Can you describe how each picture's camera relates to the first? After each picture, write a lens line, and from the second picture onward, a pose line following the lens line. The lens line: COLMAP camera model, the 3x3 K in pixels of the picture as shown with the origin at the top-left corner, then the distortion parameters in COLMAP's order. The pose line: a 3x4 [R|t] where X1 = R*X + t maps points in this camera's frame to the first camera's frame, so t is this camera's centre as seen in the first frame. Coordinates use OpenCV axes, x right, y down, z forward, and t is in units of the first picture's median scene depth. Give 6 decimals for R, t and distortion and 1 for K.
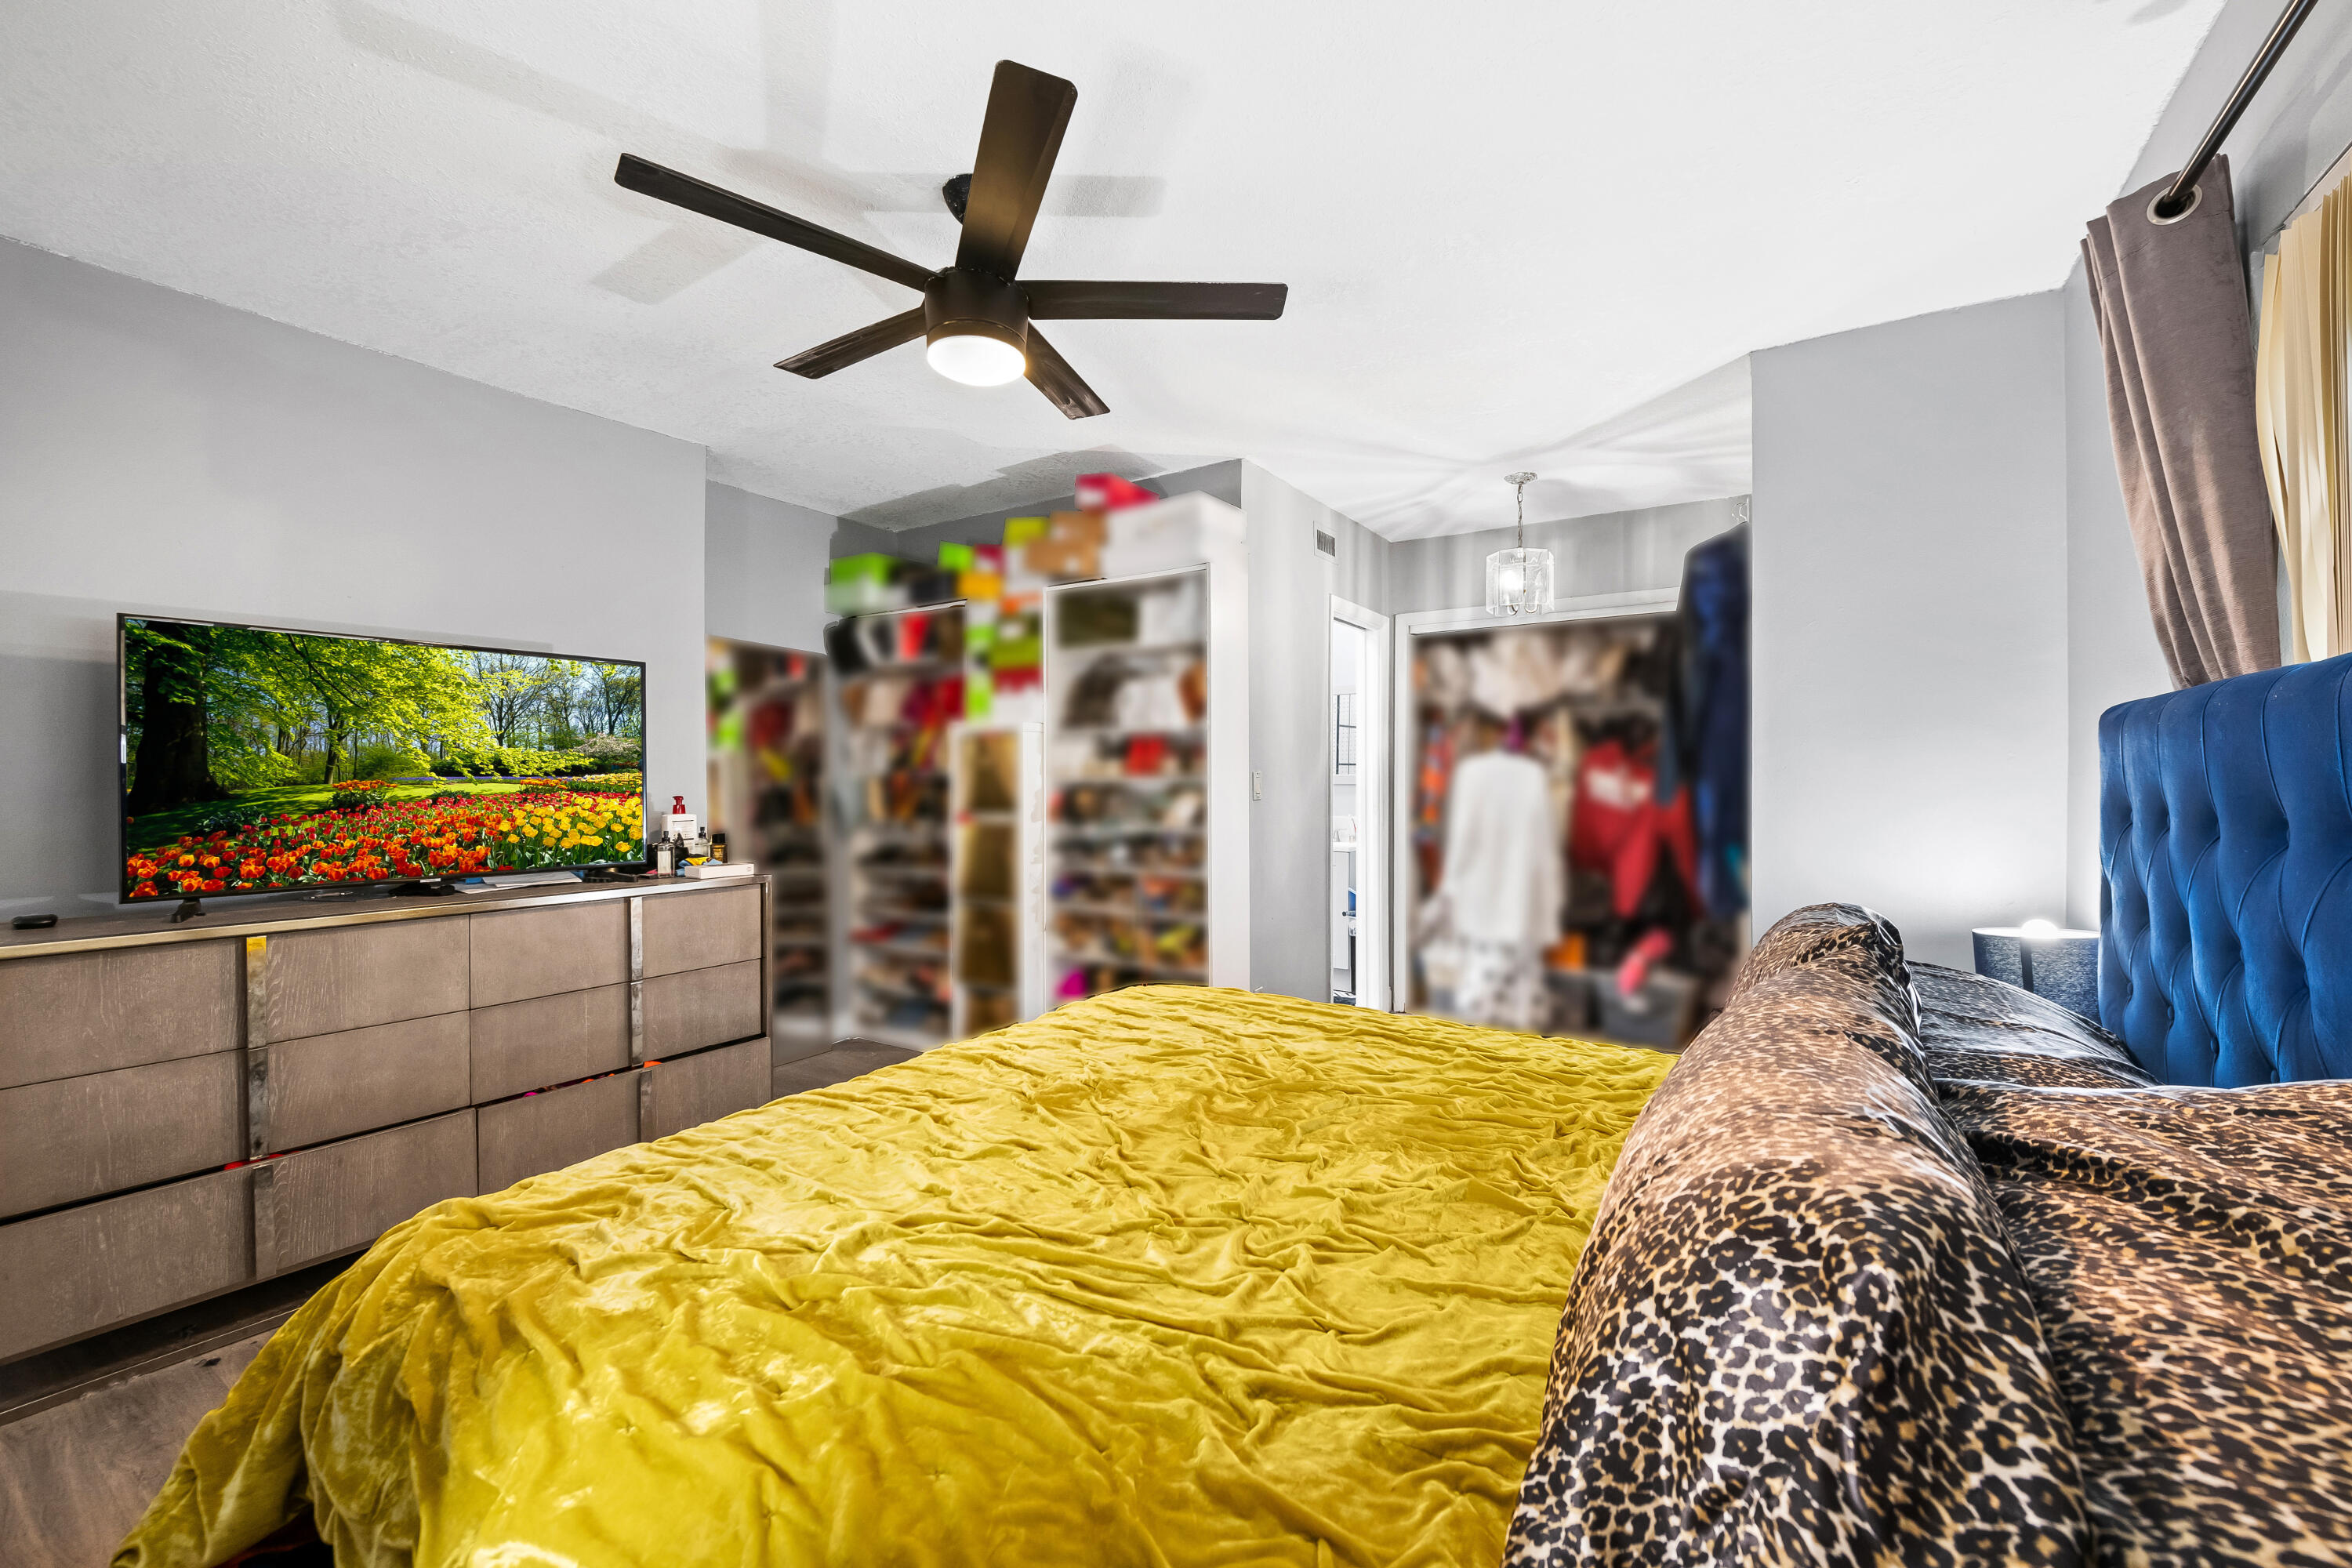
lens RADIAL K [[933.2, 0, 1176.0], [0, 933.2, 784.0], [0, 0, 1]] dist [-0.000215, -0.000128]
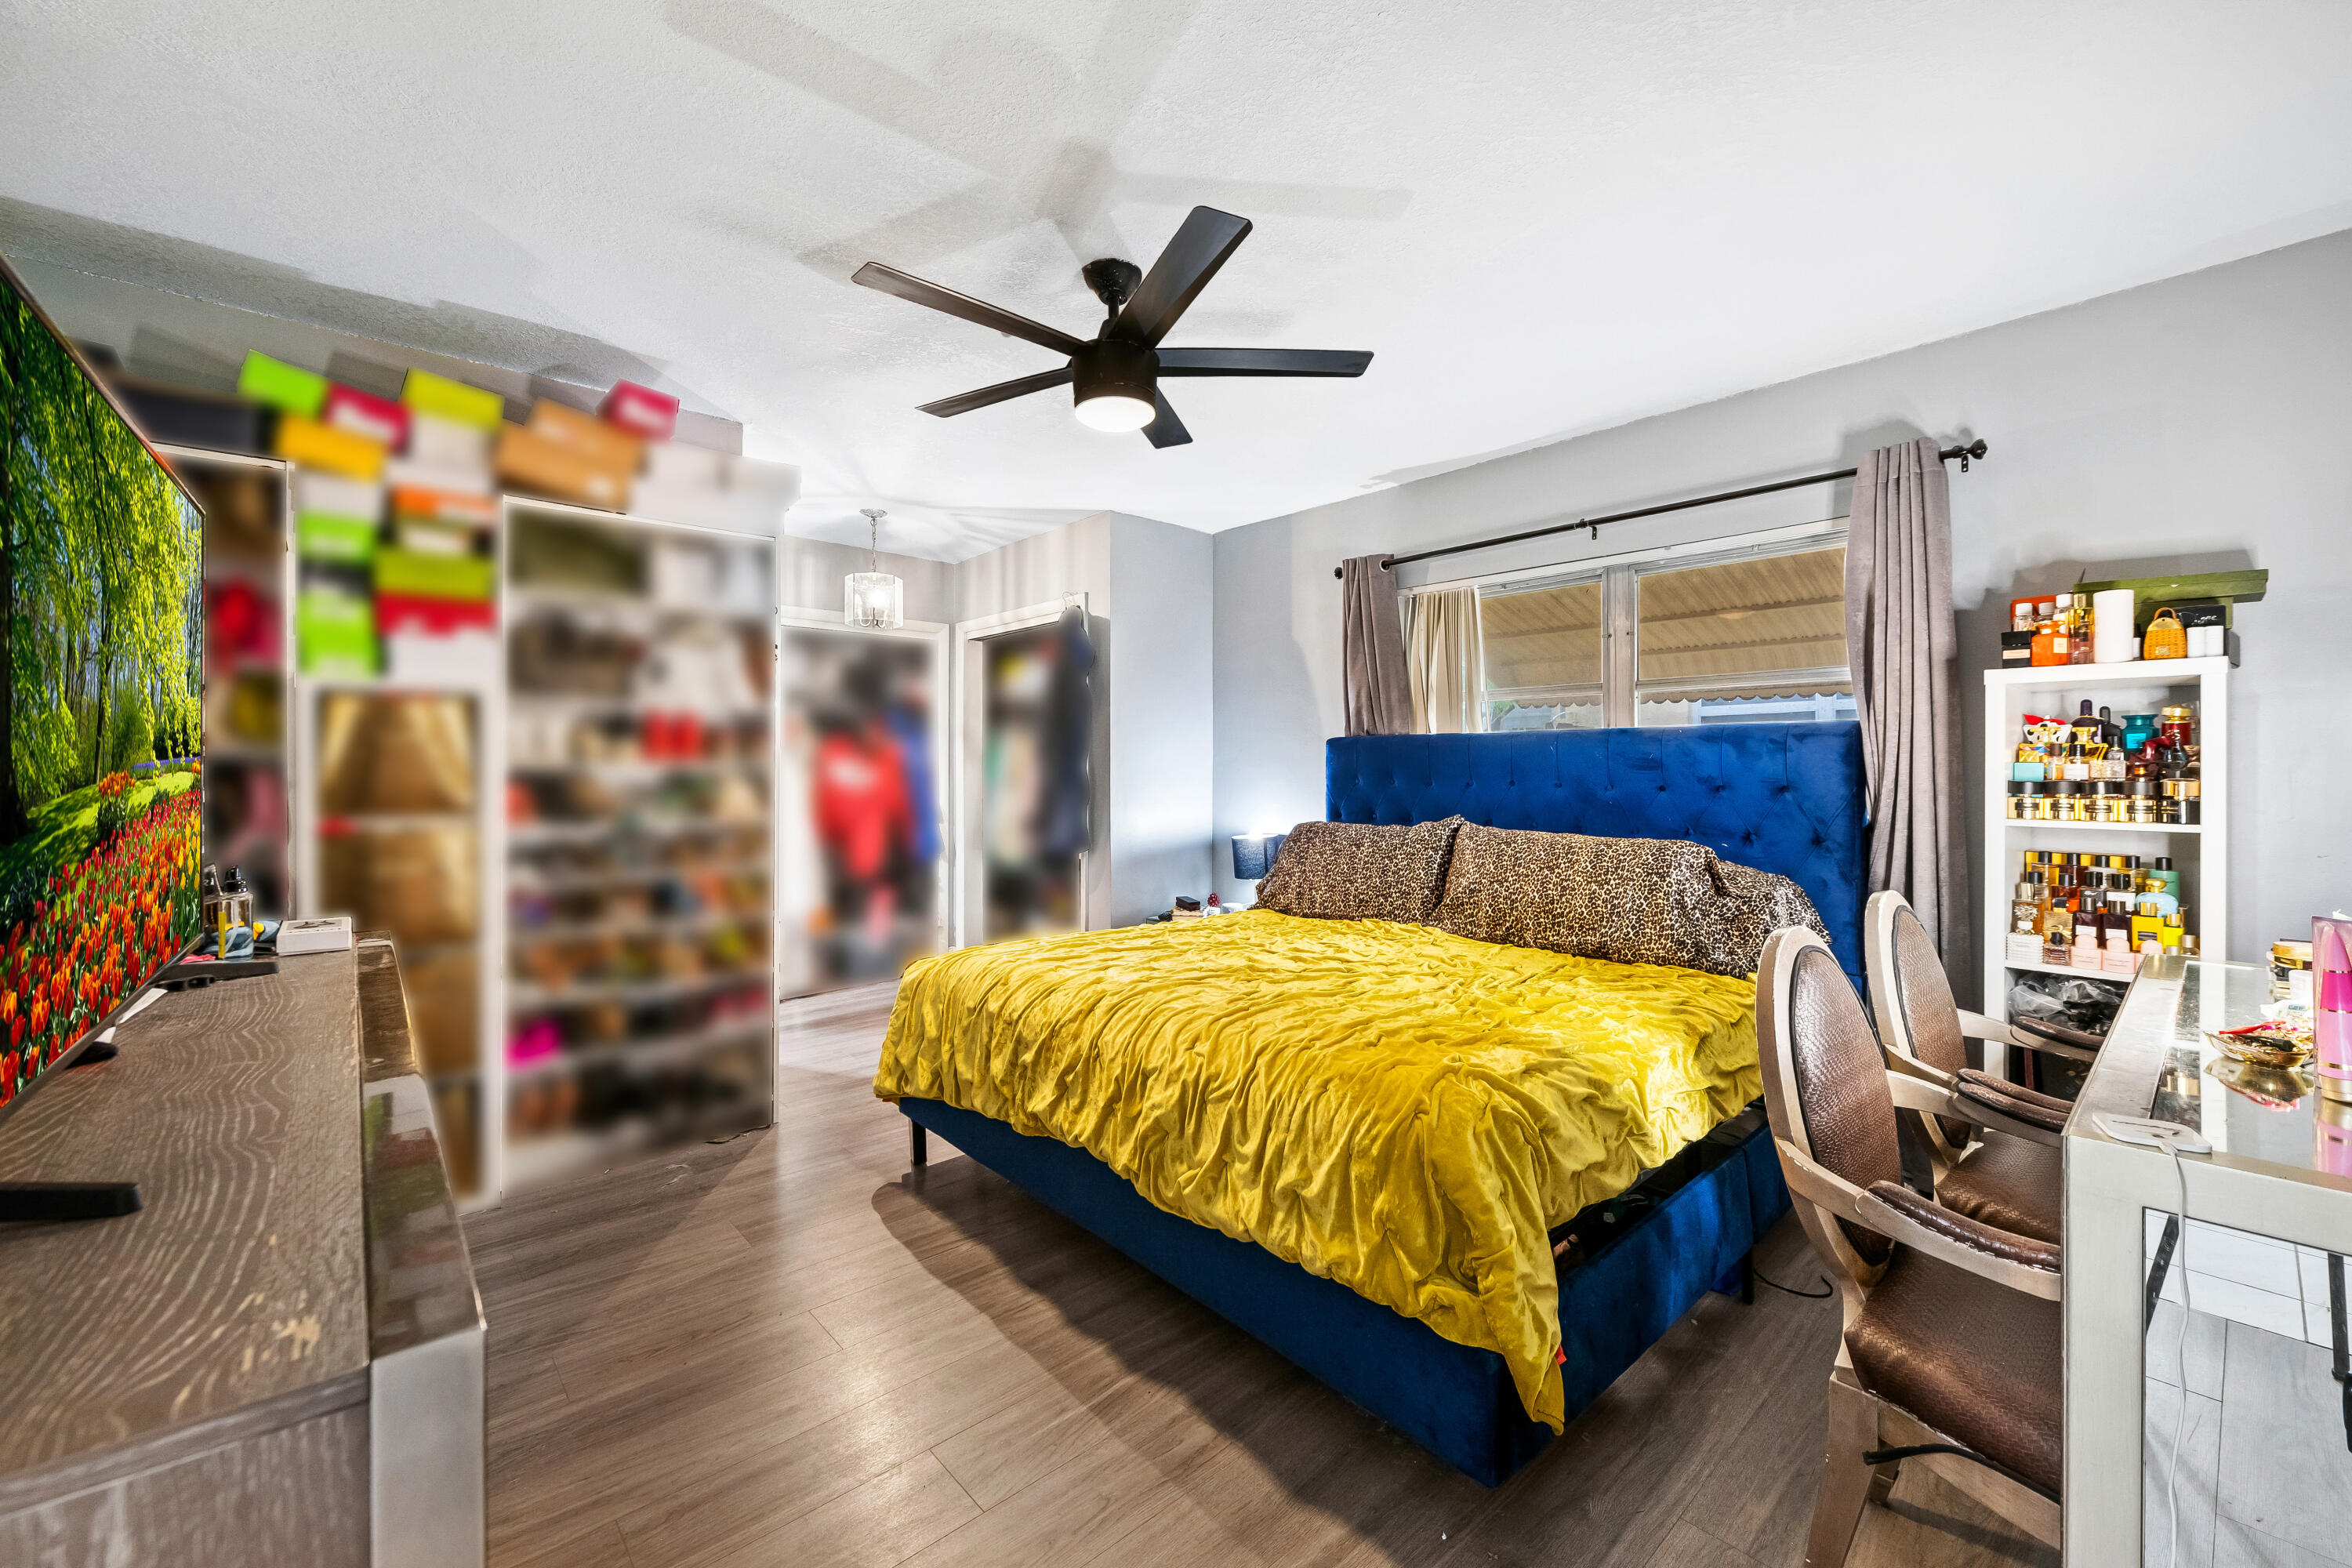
lens RADIAL K [[908.7, 0, 1192.5], [0, 908.7, 771.5], [0, 0, 1]] dist [-0.000548, -0.000528]
pose [[0.289240, 0.001582, 0.957255, -0.655088], [-0.002441, 0.999997, -0.000915, -0.000556], [-0.957253, -0.002072, 0.289243, 0.297876]]
